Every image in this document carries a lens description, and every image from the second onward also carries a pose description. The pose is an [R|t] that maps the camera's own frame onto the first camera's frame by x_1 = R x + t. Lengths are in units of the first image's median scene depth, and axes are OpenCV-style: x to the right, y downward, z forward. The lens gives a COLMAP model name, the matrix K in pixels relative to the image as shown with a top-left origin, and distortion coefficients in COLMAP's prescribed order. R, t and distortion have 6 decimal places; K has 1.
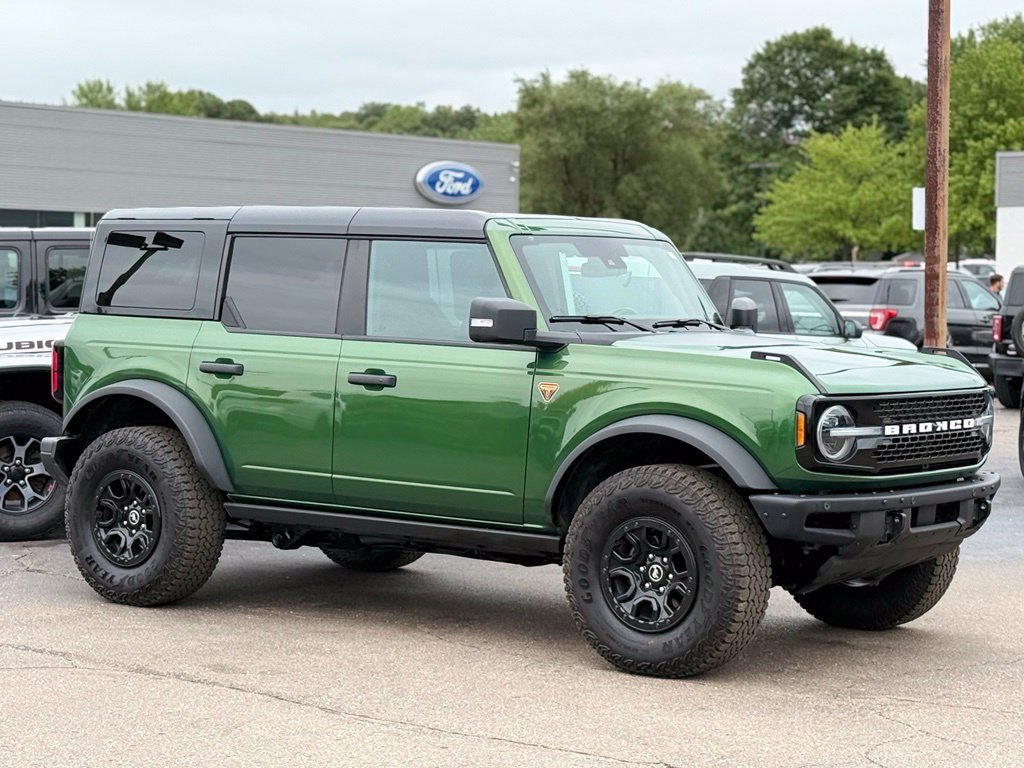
lens RADIAL K [[2362.9, 0, 525.8], [0, 2362.9, 409.0], [0, 0, 1]] dist [0.205027, 0.000000]
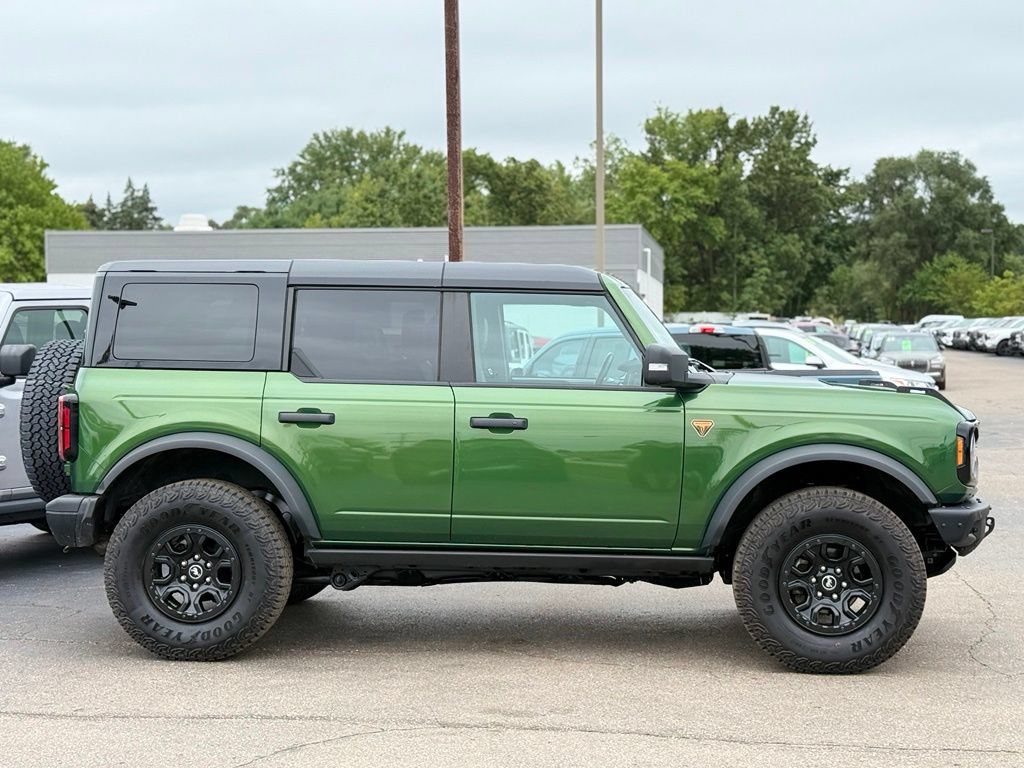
lens RADIAL K [[1594.0, 0, 510.2], [0, 1594.0, 379.5], [0, 0, 1]] dist [0.070398, 0.000000]
pose [[0.839340, -0.027784, 0.542896, -0.449586], [0.039131, 0.999190, -0.009363, -0.025138], [-0.542197, 0.029103, 0.839747, 0.395469]]
